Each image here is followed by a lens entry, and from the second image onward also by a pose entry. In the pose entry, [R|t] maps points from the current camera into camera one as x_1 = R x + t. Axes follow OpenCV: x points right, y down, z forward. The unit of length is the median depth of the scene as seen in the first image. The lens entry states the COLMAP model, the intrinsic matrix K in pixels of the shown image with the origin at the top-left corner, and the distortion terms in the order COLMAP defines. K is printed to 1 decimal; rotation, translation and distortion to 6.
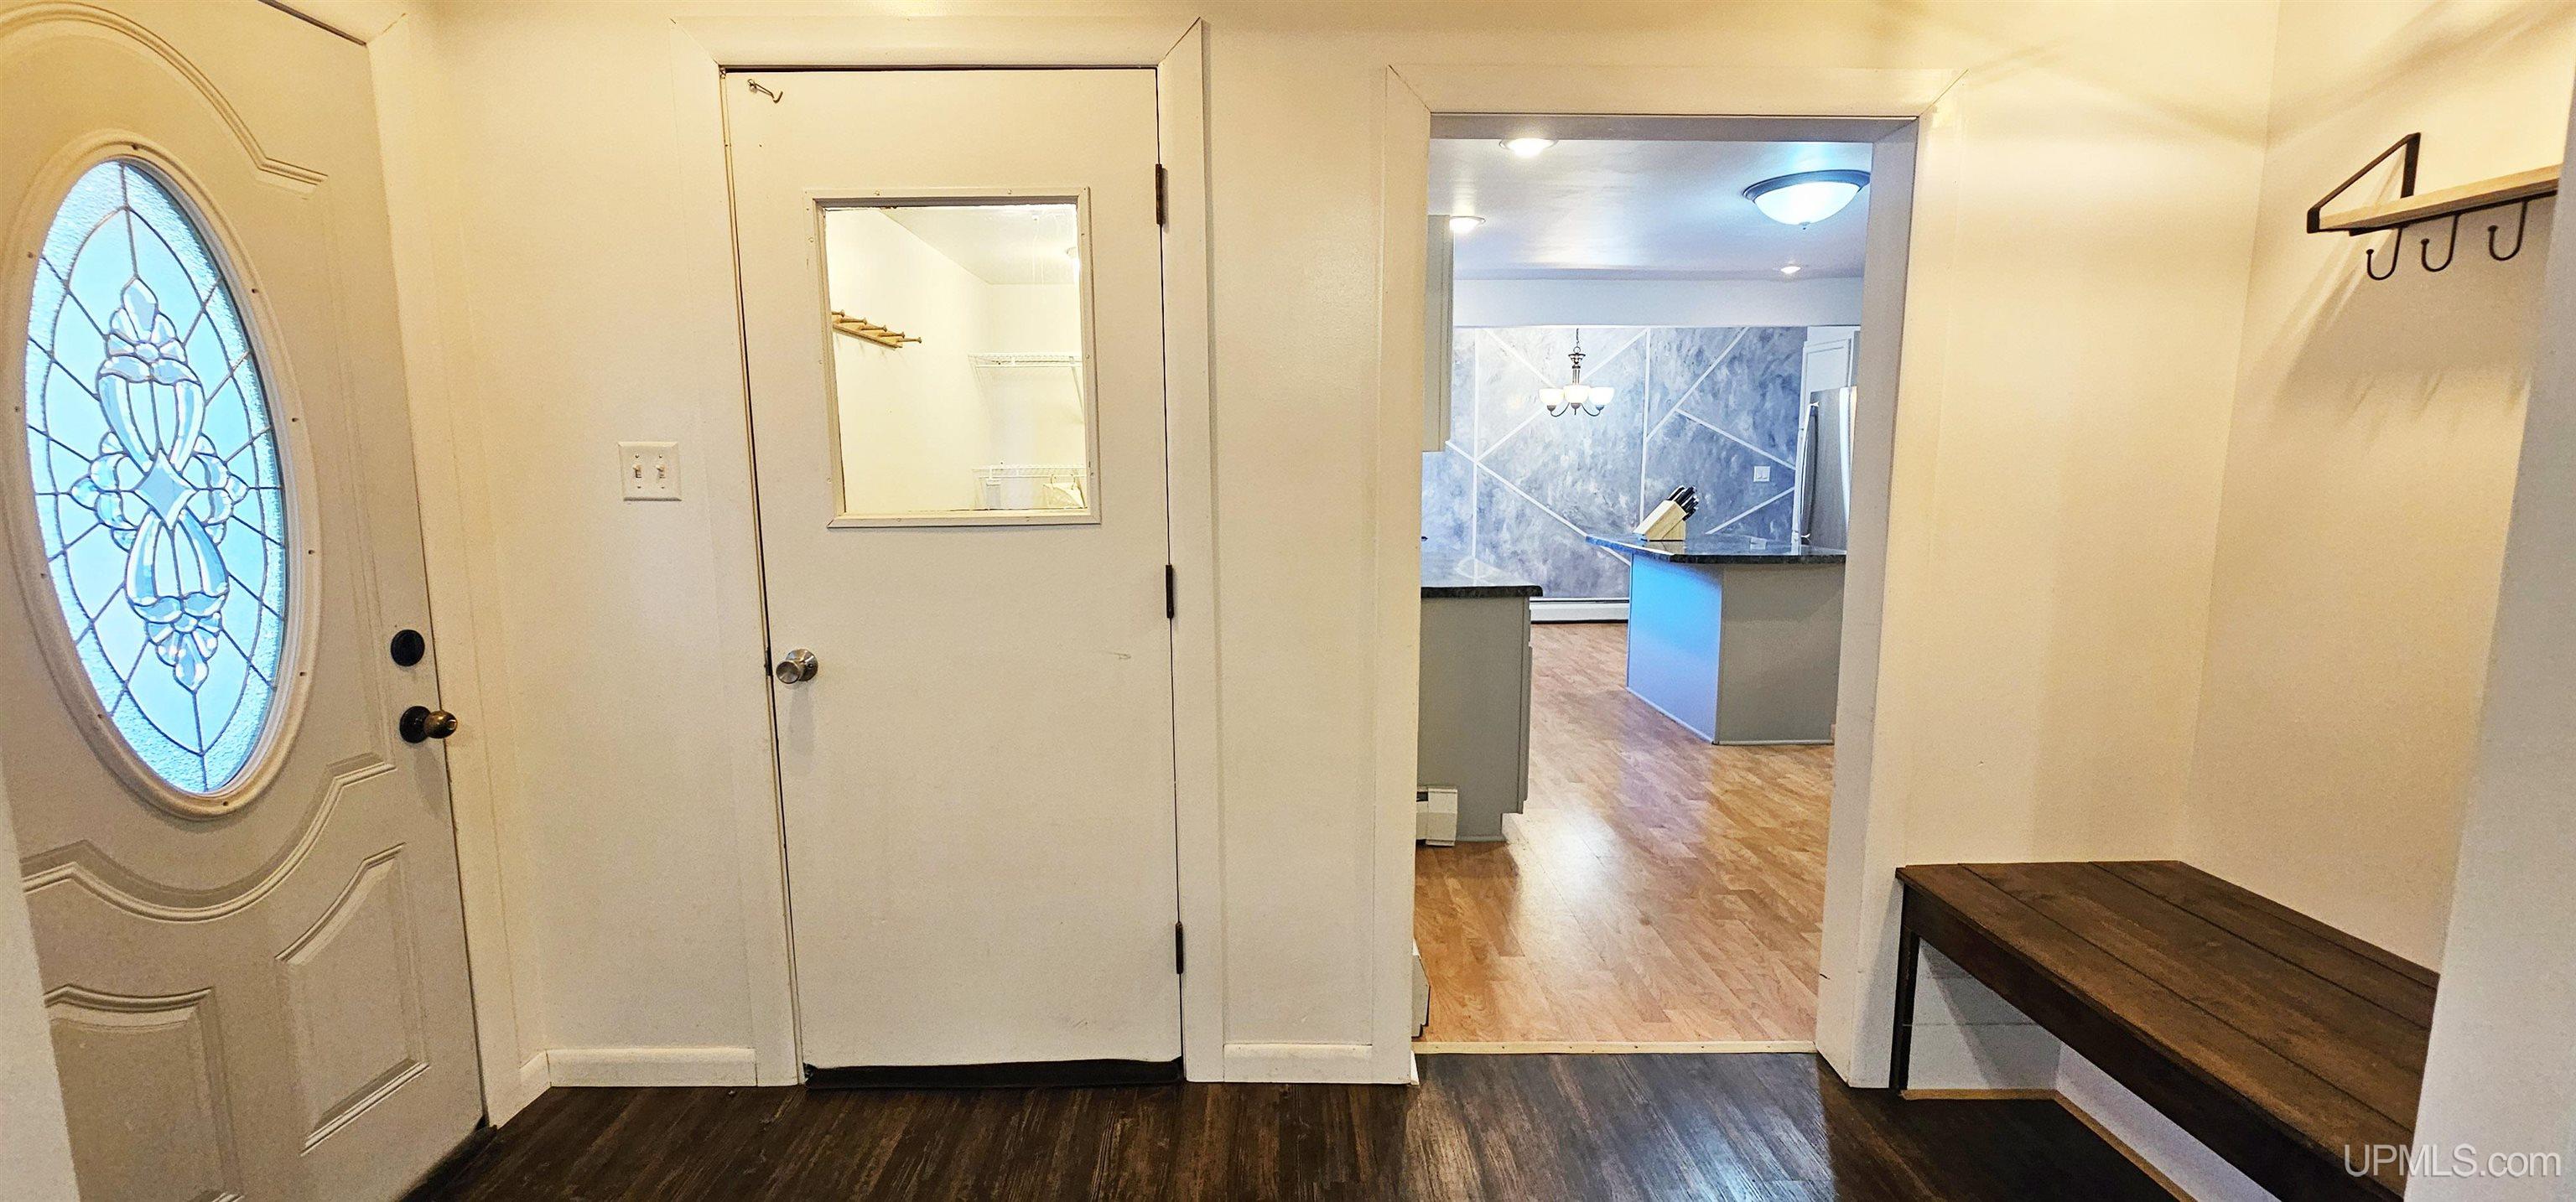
lens RADIAL K [[1049.8, 0, 1288.1], [0, 1049.8, 600.1], [0, 0, 1]] dist [-0.001413, -0.000456]
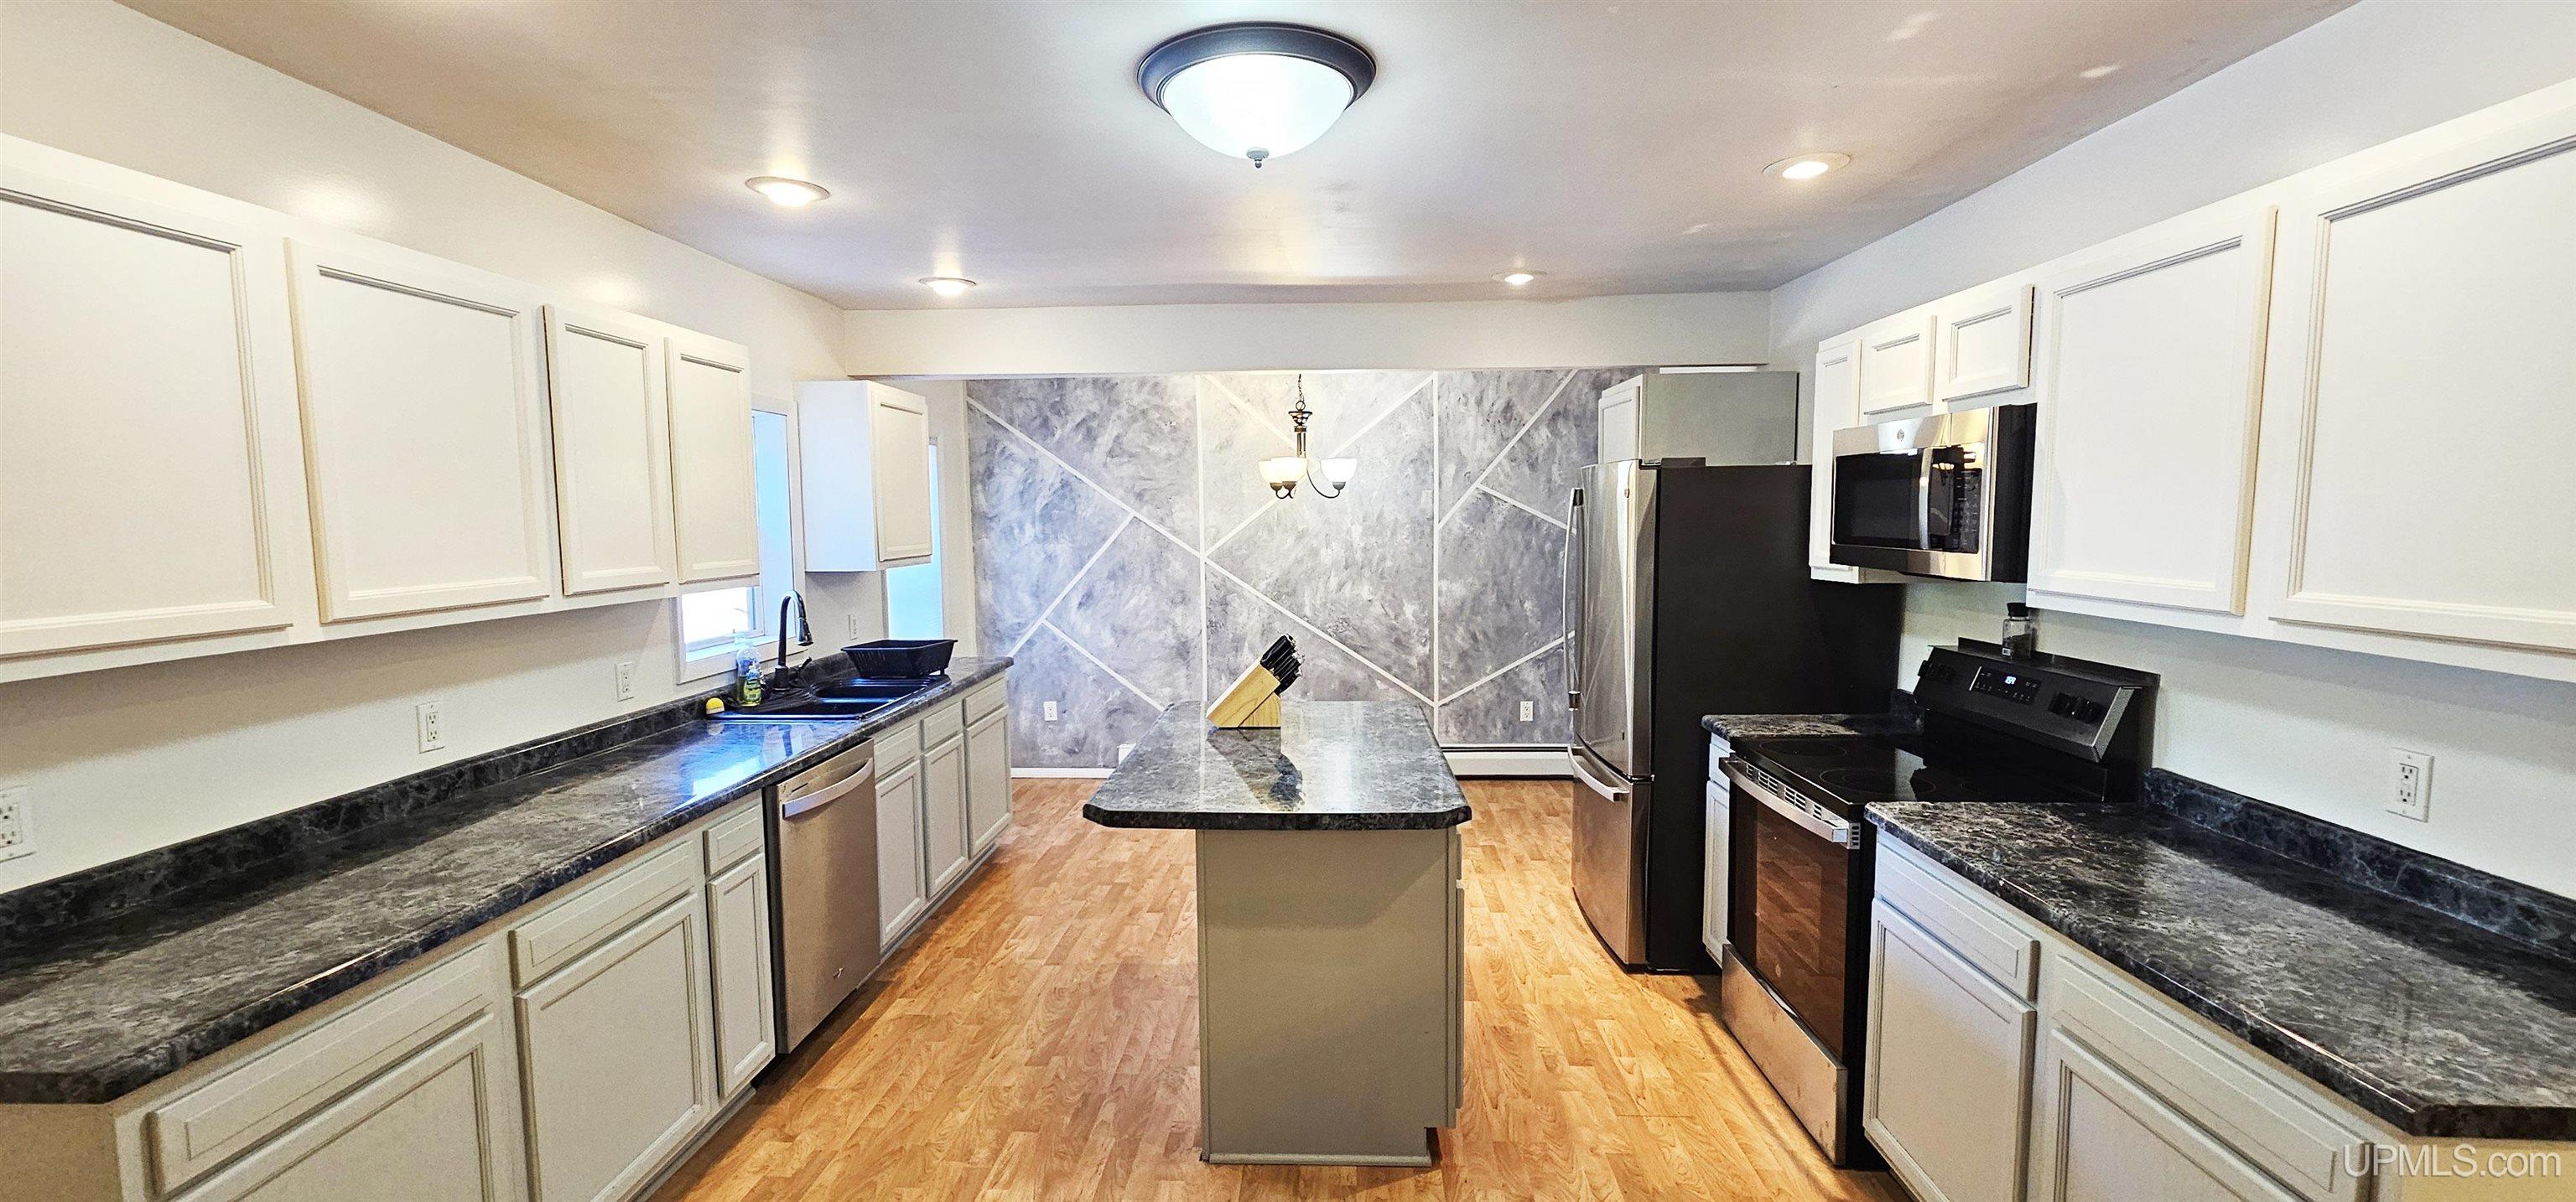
lens RADIAL K [[1049.8, 0, 1284.8], [0, 1049.8, 607.2], [0, 0, 1]] dist [-0.001413, -0.000456]
pose [[0.998068, 0.002513, -0.062077, 0.281857], [-0.004940, 0.999228, -0.038981, -0.069312], [0.061931, 0.039212, 0.997310, 0.276116]]
